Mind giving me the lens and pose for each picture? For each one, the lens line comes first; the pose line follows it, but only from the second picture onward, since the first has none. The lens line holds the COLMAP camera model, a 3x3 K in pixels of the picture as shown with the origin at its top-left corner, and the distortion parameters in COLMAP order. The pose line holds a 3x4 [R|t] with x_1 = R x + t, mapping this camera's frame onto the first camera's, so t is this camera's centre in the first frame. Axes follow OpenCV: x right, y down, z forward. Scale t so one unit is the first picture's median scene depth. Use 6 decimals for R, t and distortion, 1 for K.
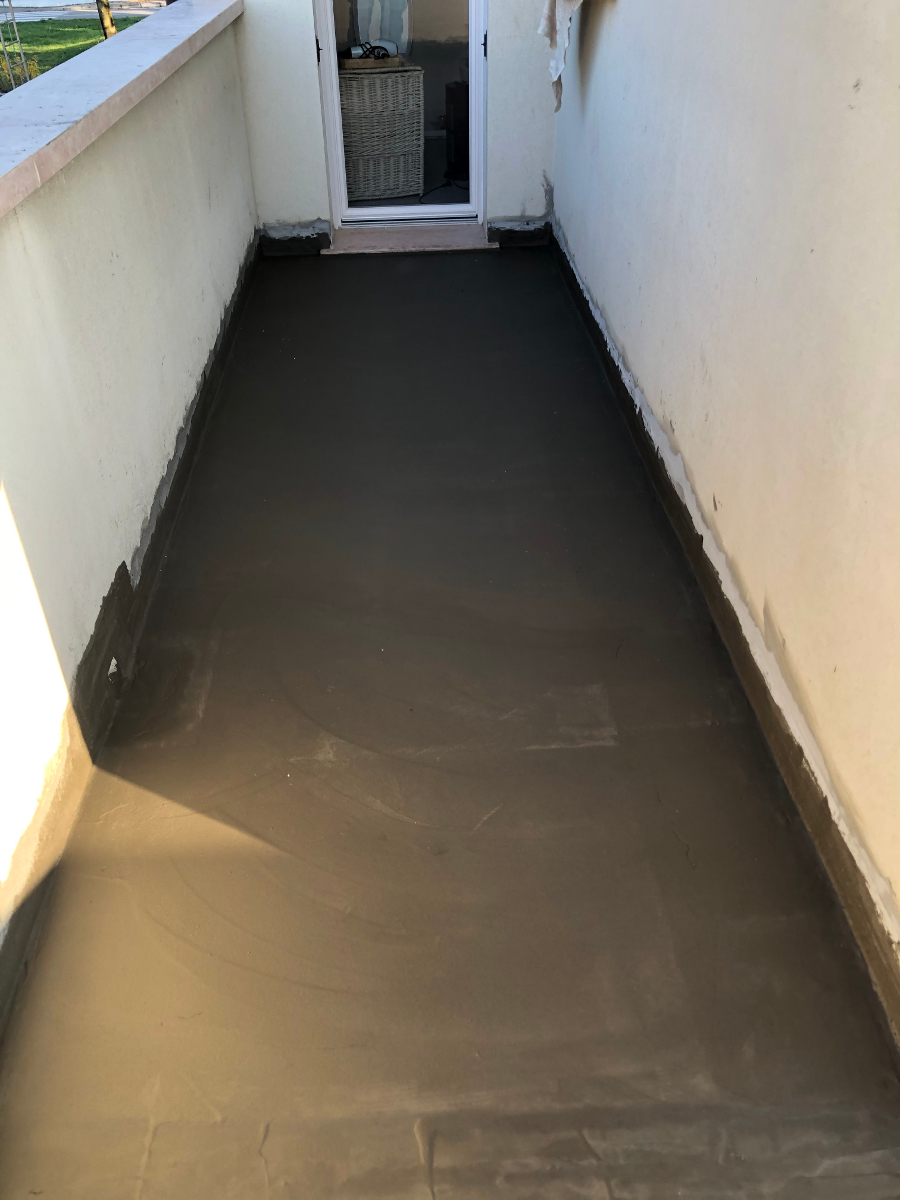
lens RADIAL K [[975.6, 0, 441.6], [0, 975.6, 596.0], [0, 0, 1]] dist [0.012217, 0.009650]
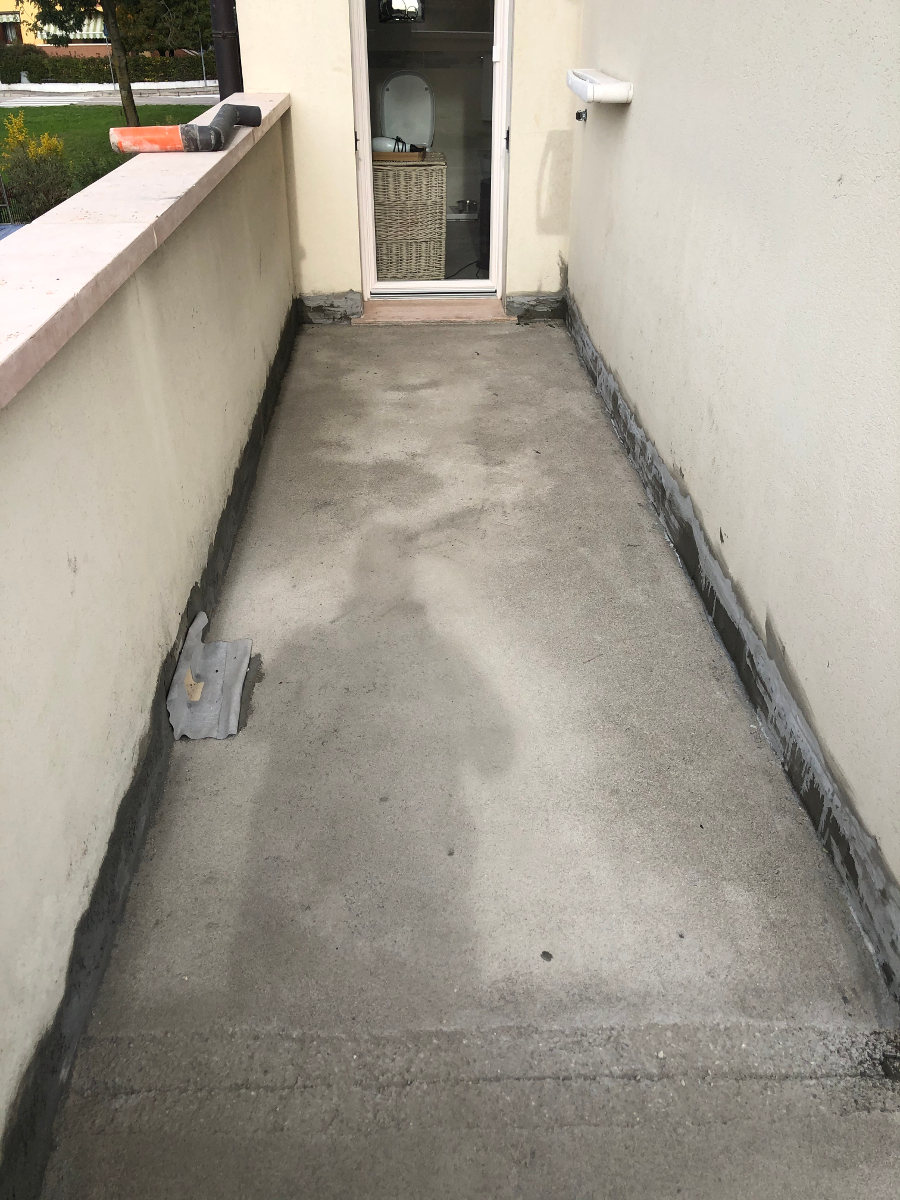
lens RADIAL K [[979.8, 0, 450.0], [0, 979.8, 600.0], [0, 0, 1]] dist [0.014692, 0.003292]
pose [[0.999807, 0.016001, 0.011408, -0.025987], [-0.015146, 0.997331, -0.071426, 0.036790], [-0.012520, 0.071240, 0.997381, -0.069296]]
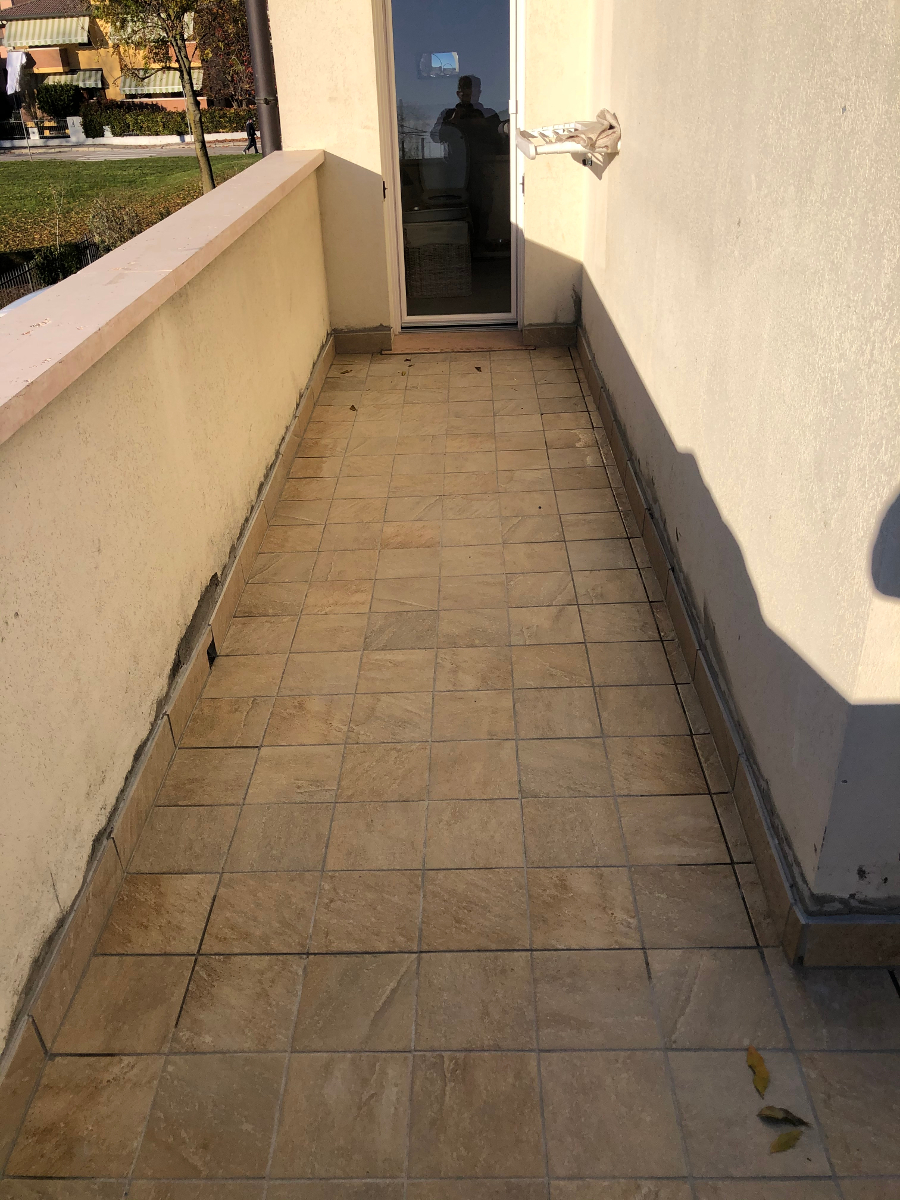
lens RADIAL K [[979.8, 0, 450.0], [0, 979.8, 600.0], [0, 0, 1]] dist [0.014692, 0.003292]
pose [[0.998255, 0.017430, -0.056416, 0.033346], [-0.023160, 0.994456, -0.102568, 0.071443], [0.054316, 0.103696, 0.993125, -0.151817]]
